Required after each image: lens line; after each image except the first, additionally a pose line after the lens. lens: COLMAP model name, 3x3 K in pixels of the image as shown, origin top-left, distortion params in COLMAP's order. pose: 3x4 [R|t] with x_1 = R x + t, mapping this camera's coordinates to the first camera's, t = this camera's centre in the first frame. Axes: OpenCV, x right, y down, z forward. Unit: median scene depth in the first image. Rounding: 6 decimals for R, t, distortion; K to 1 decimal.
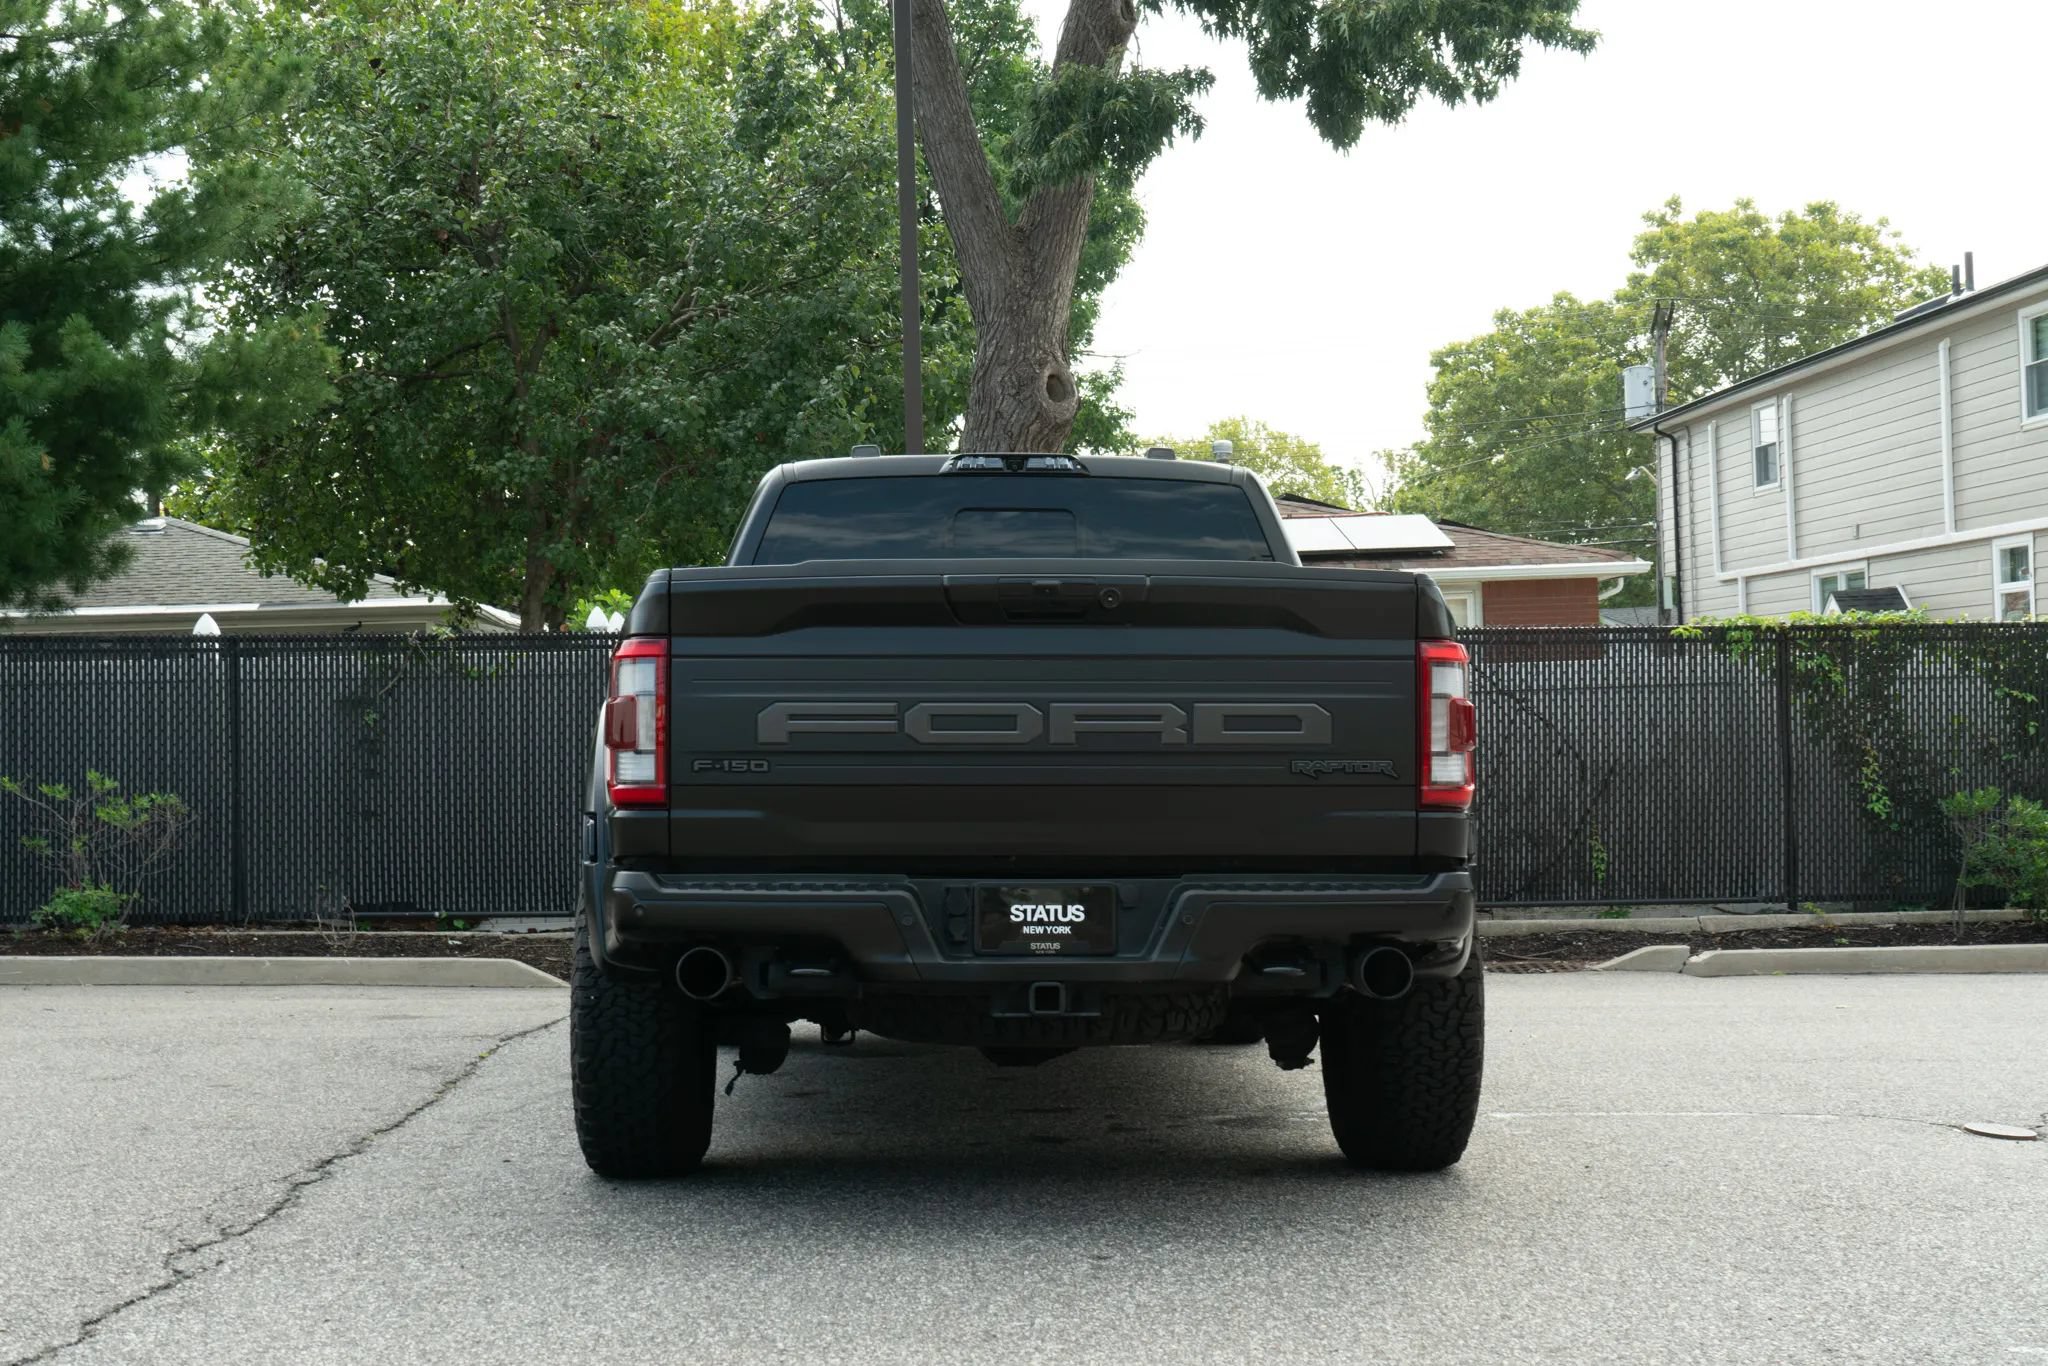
lens RADIAL K [[2459.2, 0, 1022.6], [0, 2459.2, 680.5], [0, 0, 1]] dist [0.007345, -0.001352]
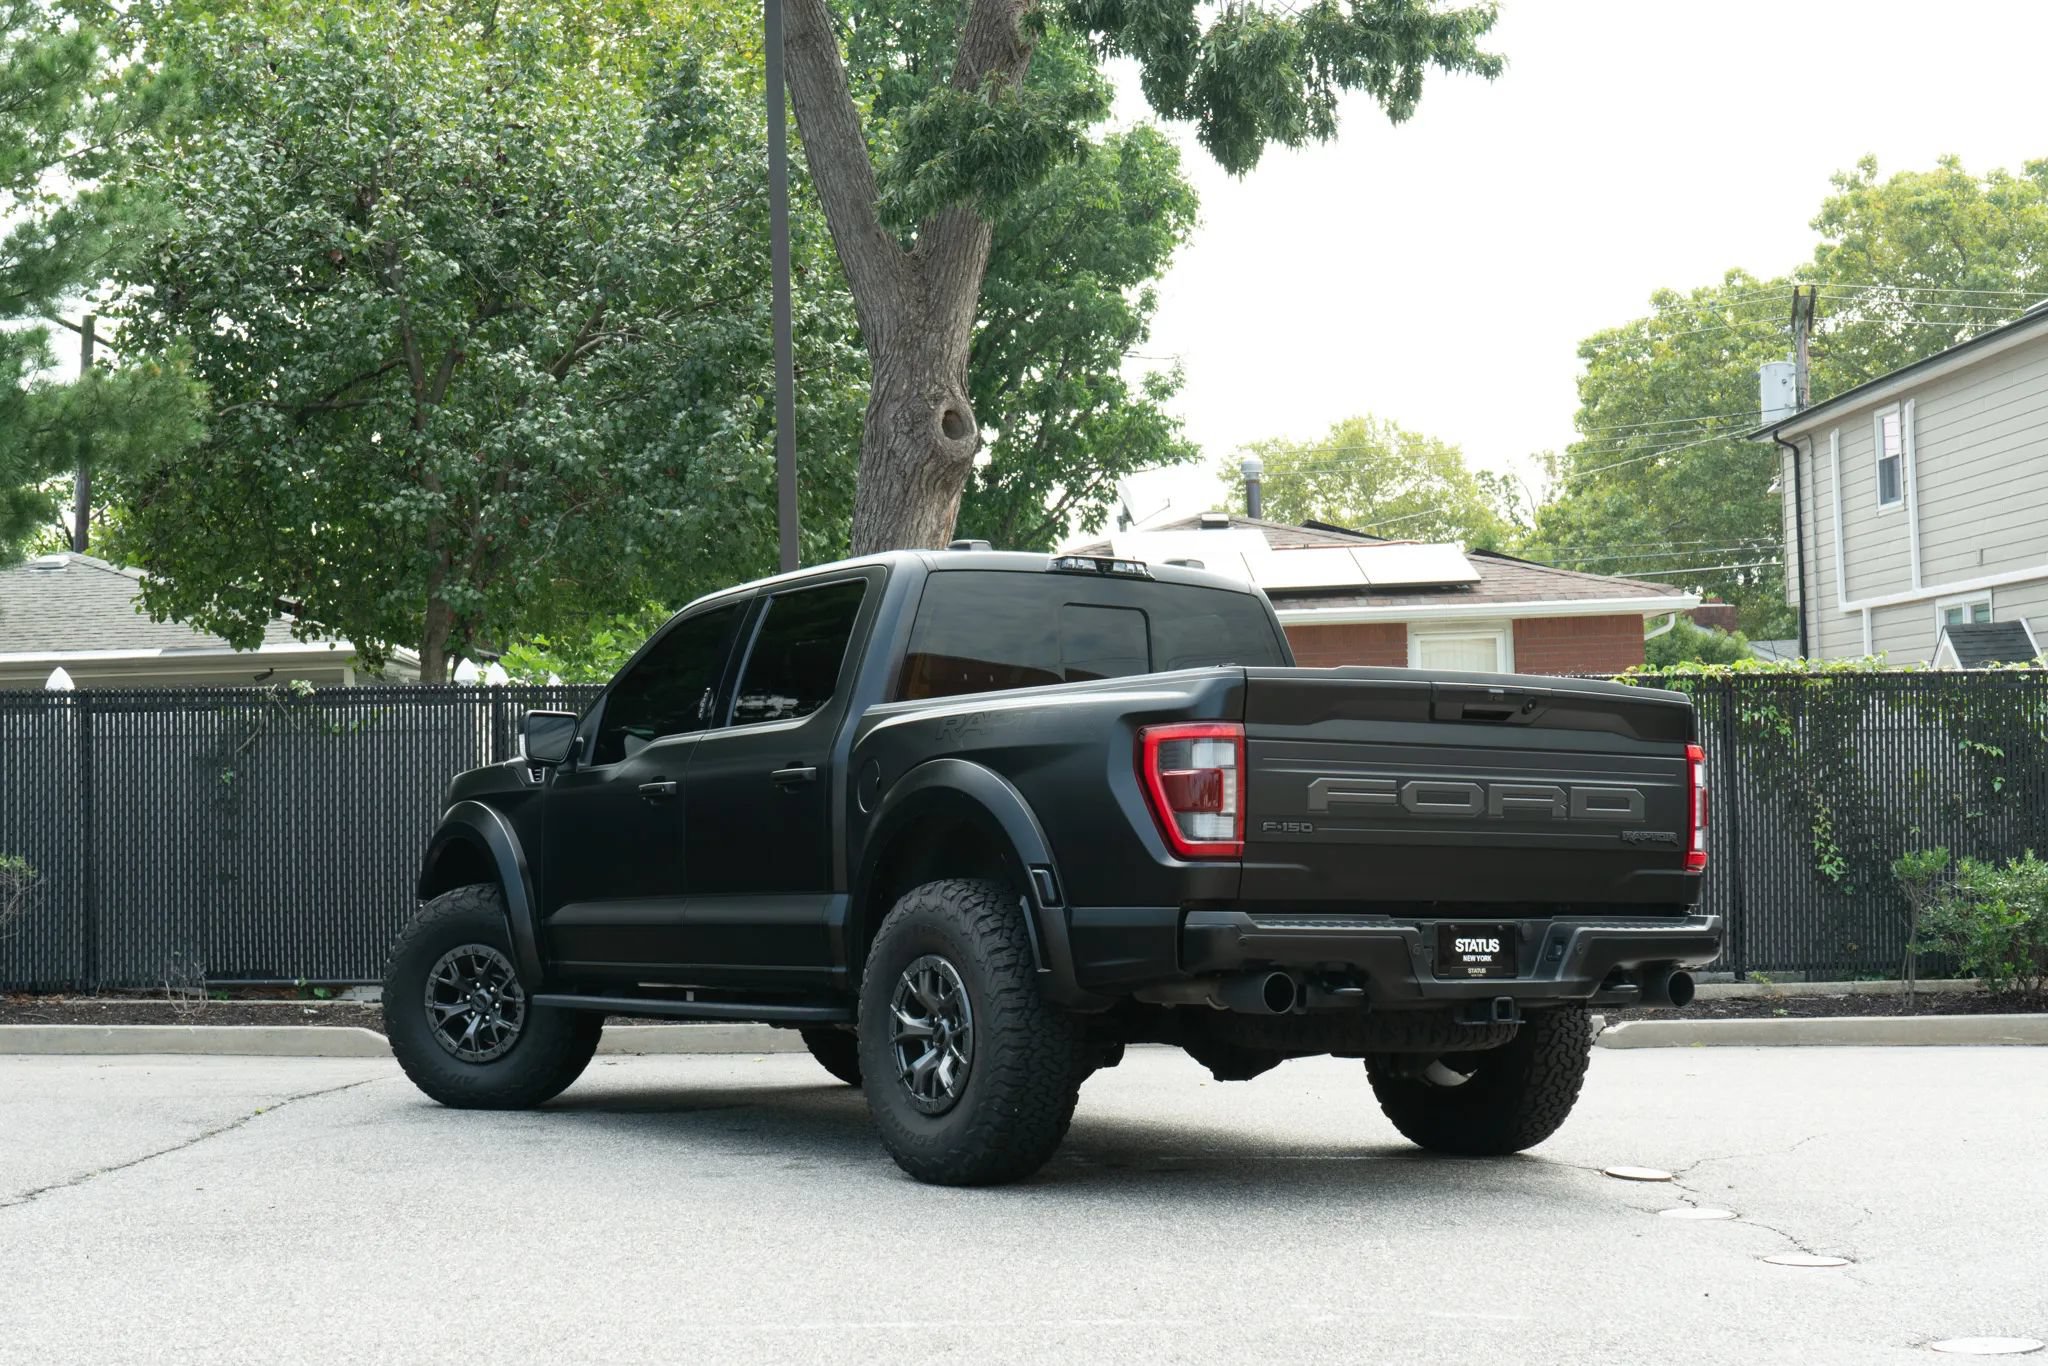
lens RADIAL K [[2911.9, 0, 1014.1], [0, 2911.9, 683.5], [0, 0, 1]] dist [0.015408, 0.039810]
pose [[0.999144, -0.003140, -0.041246, 0.069133], [0.002562, 0.999898, -0.014075, -0.003238], [0.041286, 0.013958, 0.999050, -0.094576]]
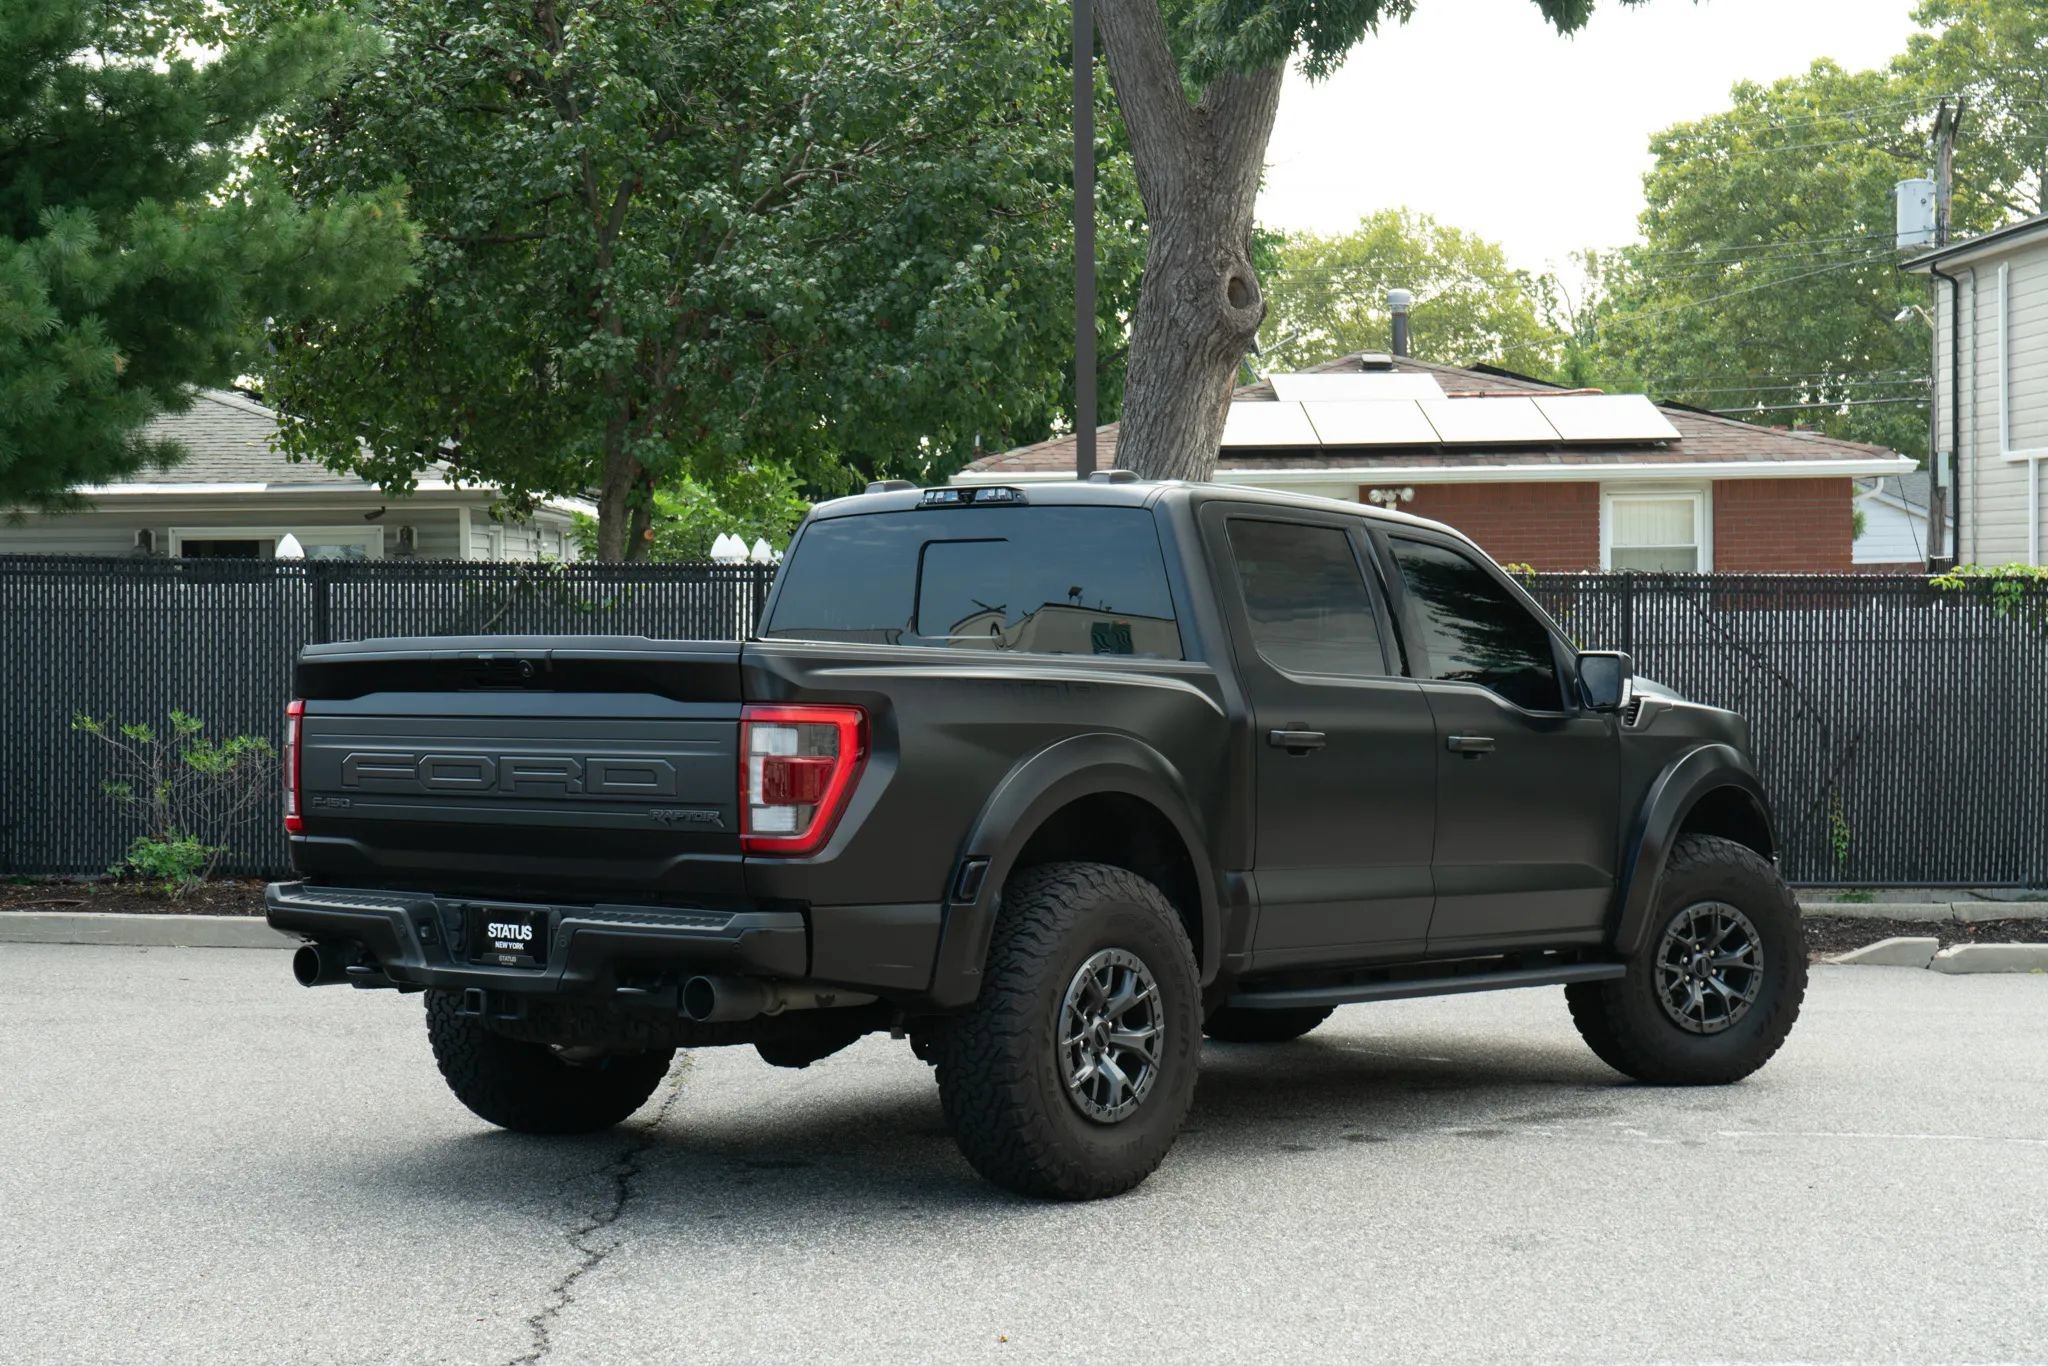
lens RADIAL K [[3167.8, 0, 1024.0], [0, 3167.8, 683.0], [0, 0, 1]] dist [0.049846, -0.114190]
pose [[0.999516, 0.018623, -0.024927, -0.027127], [-0.017409, 0.998693, 0.048059, -0.026800], [0.025790, -0.047602, 0.998533, -0.124163]]
